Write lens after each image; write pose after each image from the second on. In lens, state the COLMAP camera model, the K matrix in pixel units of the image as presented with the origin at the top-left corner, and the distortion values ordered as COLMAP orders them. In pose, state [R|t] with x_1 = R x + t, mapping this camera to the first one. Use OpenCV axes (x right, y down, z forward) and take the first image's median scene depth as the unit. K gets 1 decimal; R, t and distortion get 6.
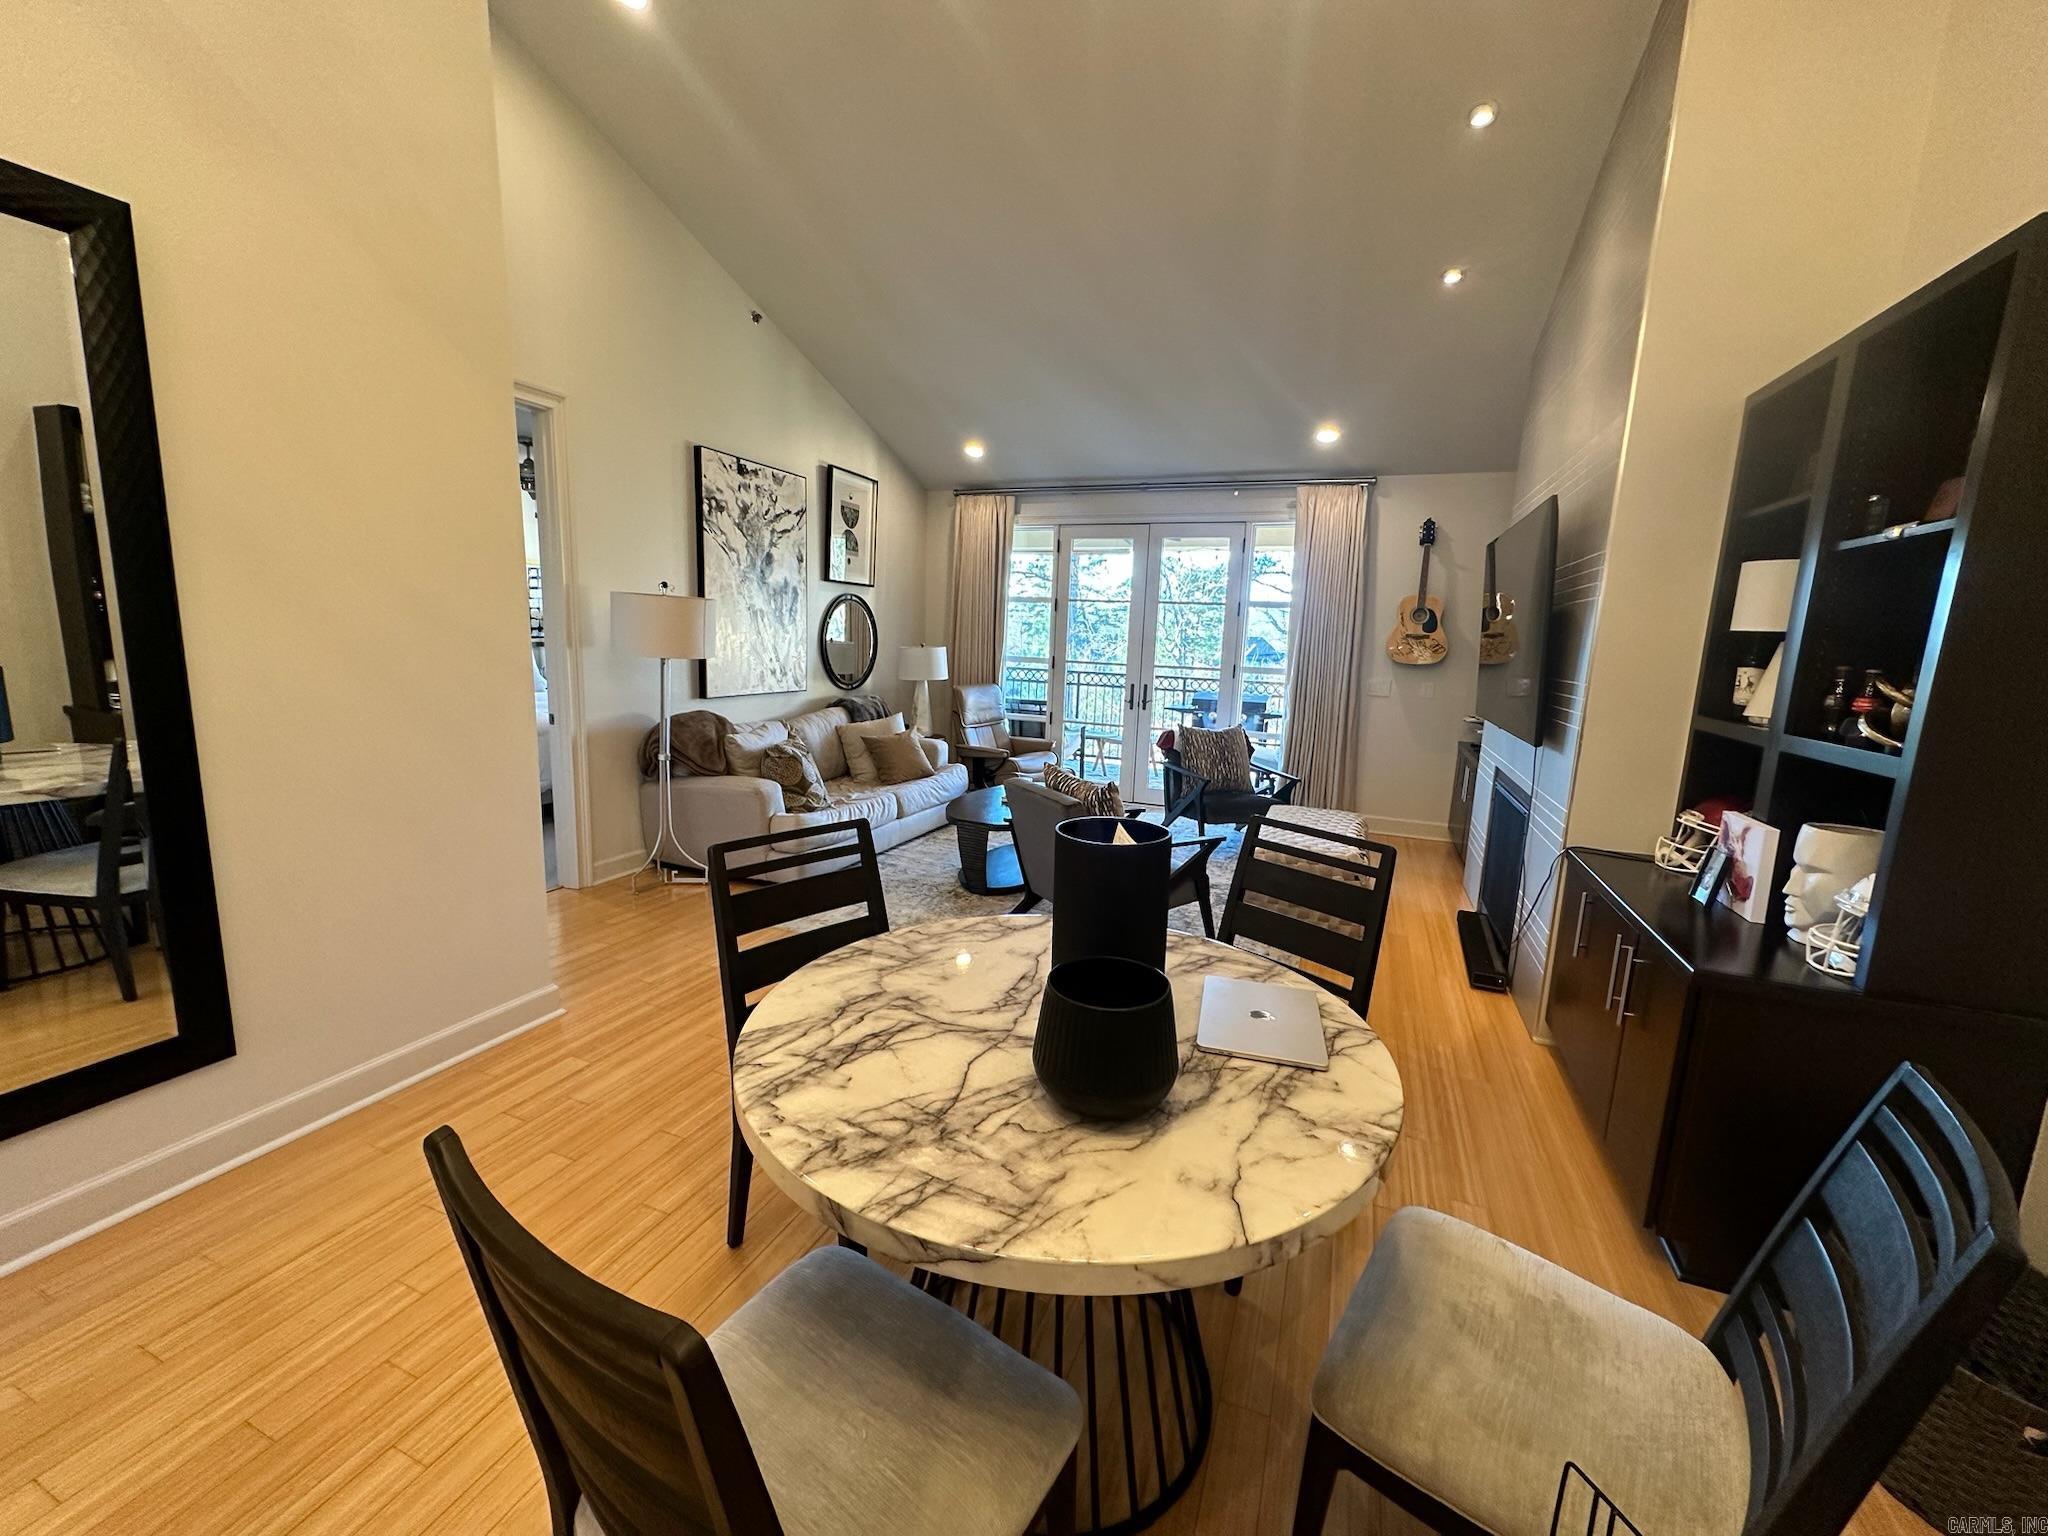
lens RADIAL K [[814.5, 0, 1026.1], [0, 814.5, 767.4], [0, 0, 1]] dist [-0.001455, -0.000117]
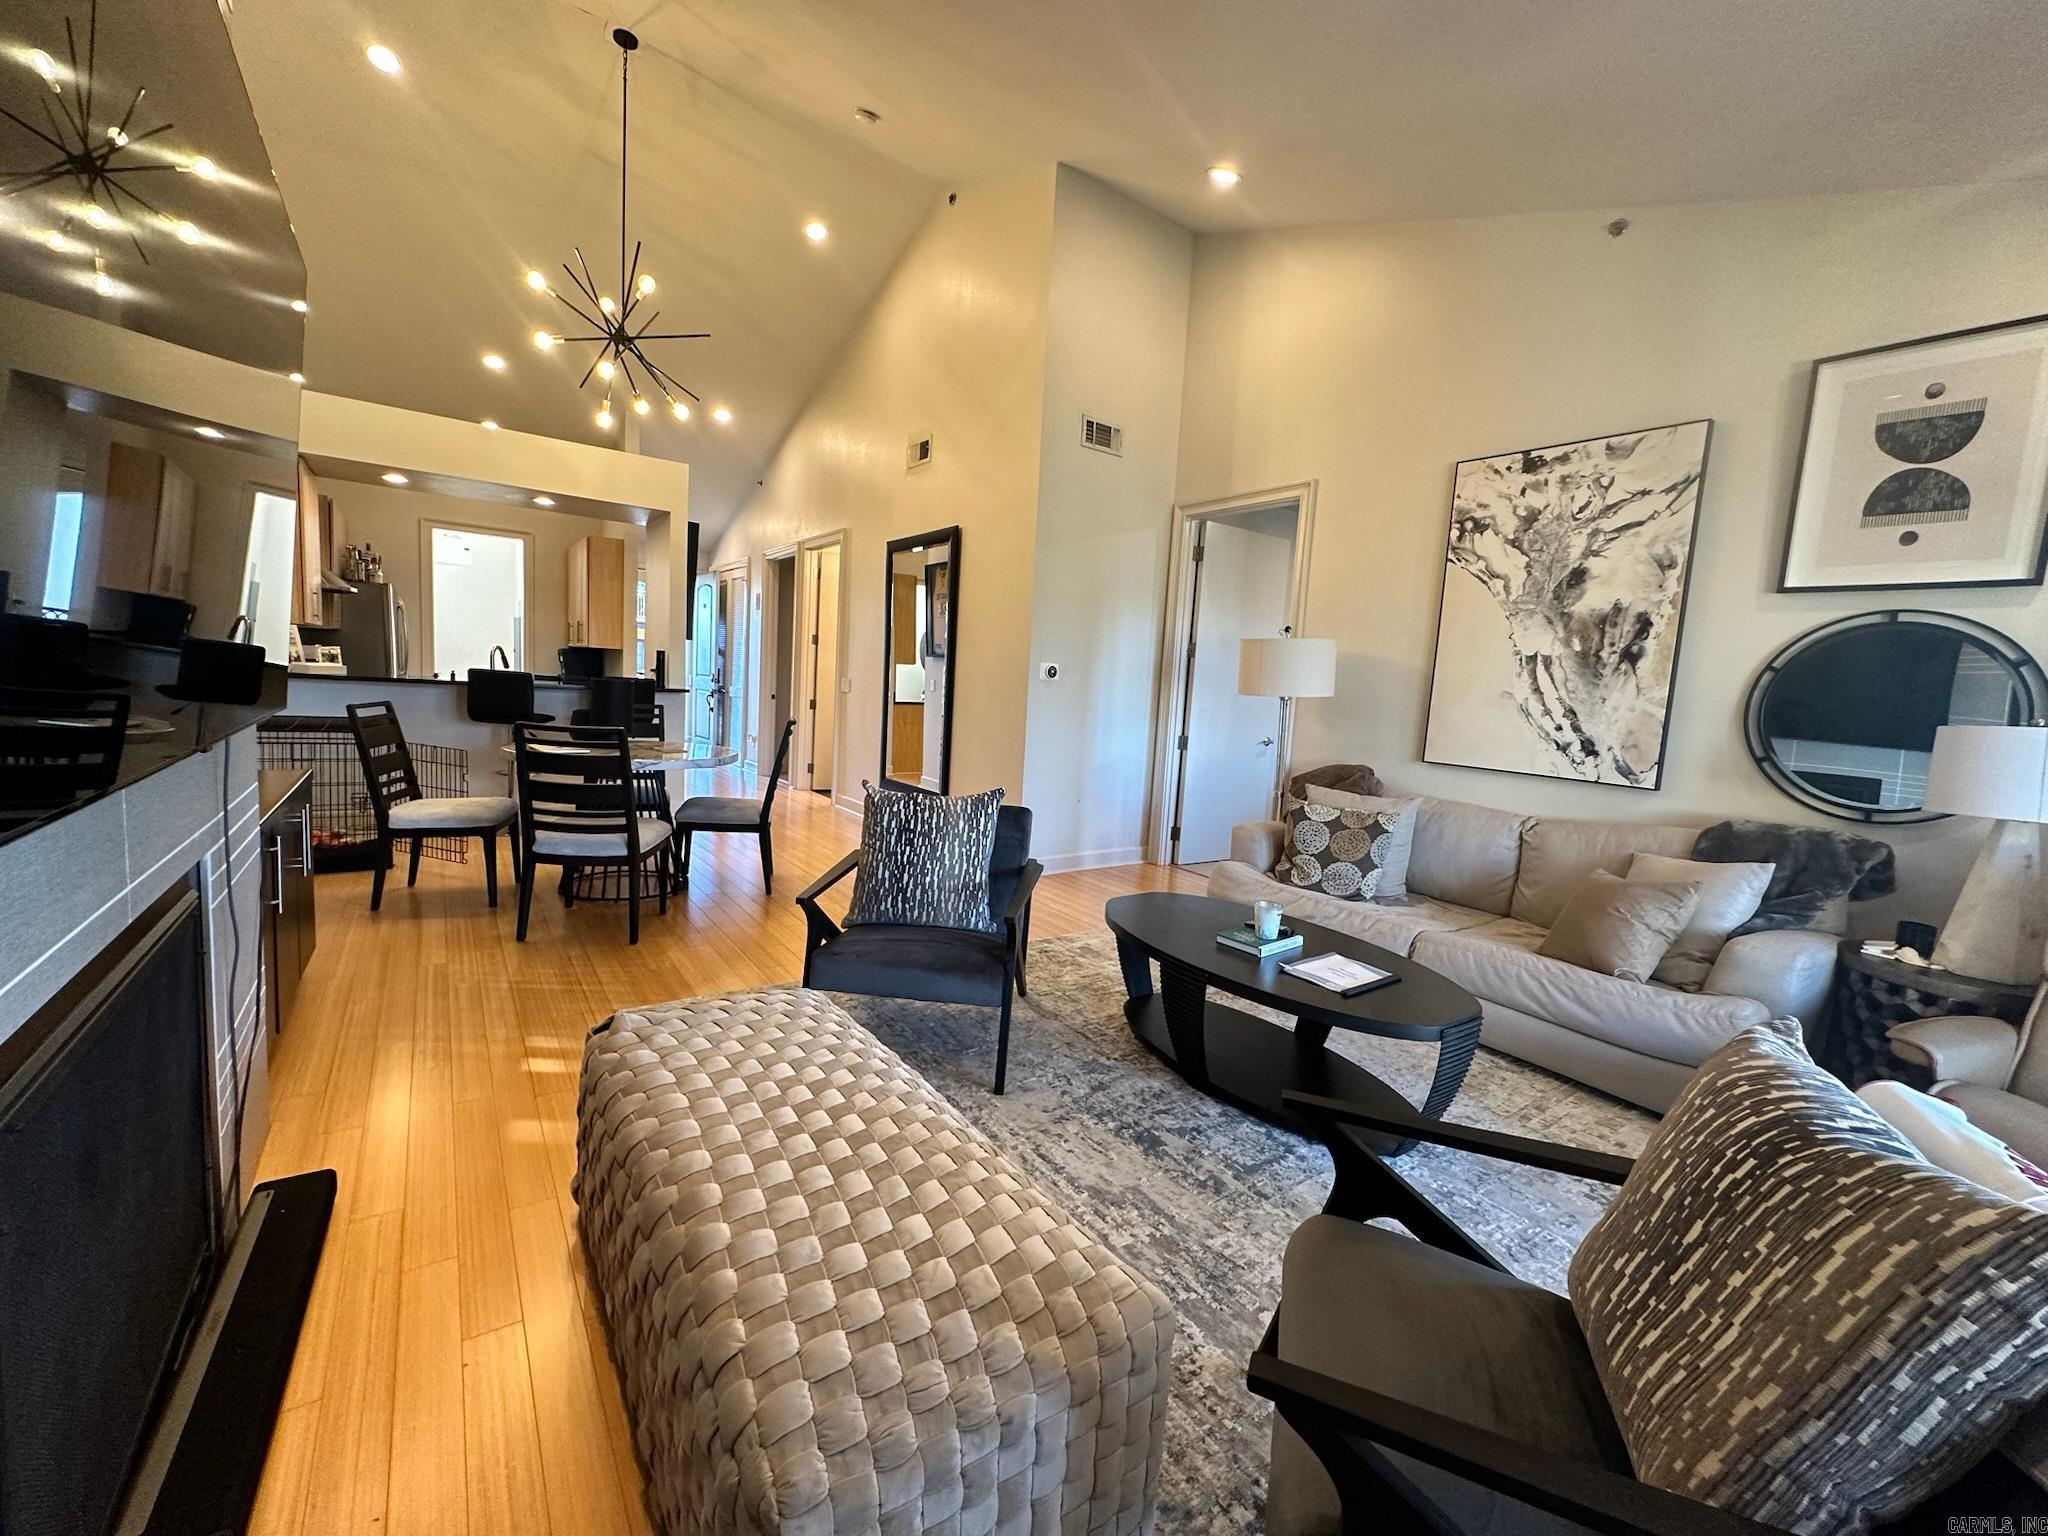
lens RADIAL K [[814.5, 0, 1026.1], [0, 814.5, 767.4], [0, 0, 1]] dist [-0.001455, -0.000117]
pose [[-0.526011, 0.018527, -0.850276, 0.471639], [-0.222264, 0.962023, 0.158463, -0.107798], [0.820921, 0.272340, -0.501917, 0.971386]]
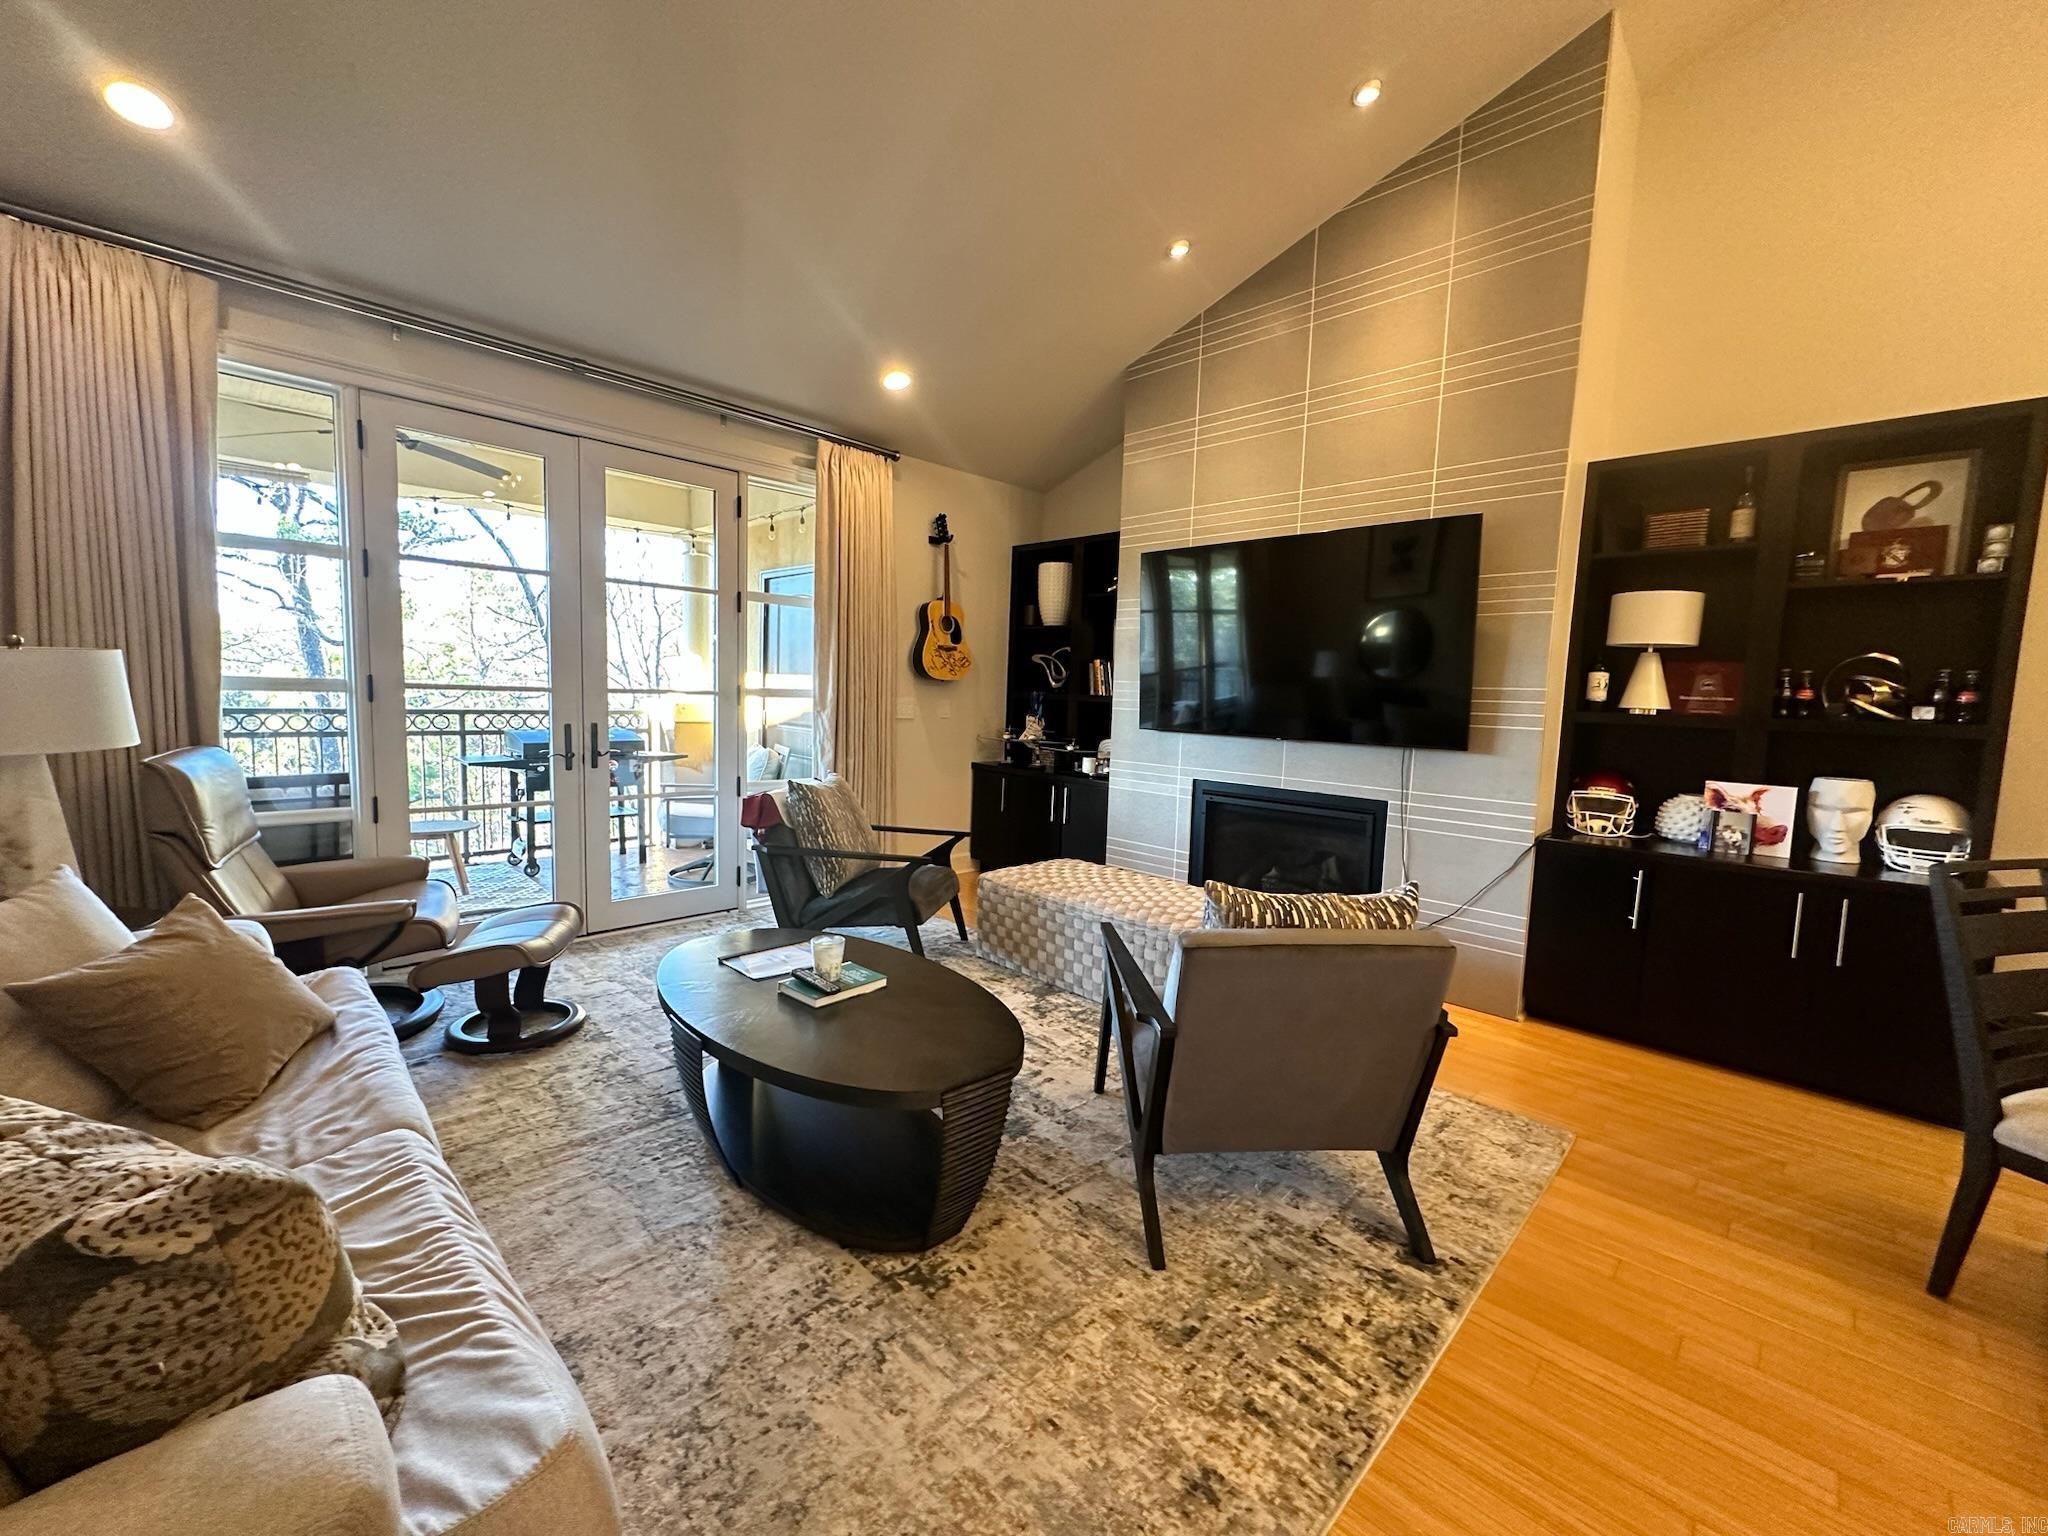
lens RADIAL K [[811.9, 0, 1026.3], [0, 811.9, 766.7], [0, 0, 1]] dist [-0.001030, 0.000176]
pose [[0.387739, -0.111337, 0.915021, -0.315159], [0.133837, 0.988959, 0.063620, -0.083443], [-0.912001, 0.097796, 0.398359, 0.620180]]
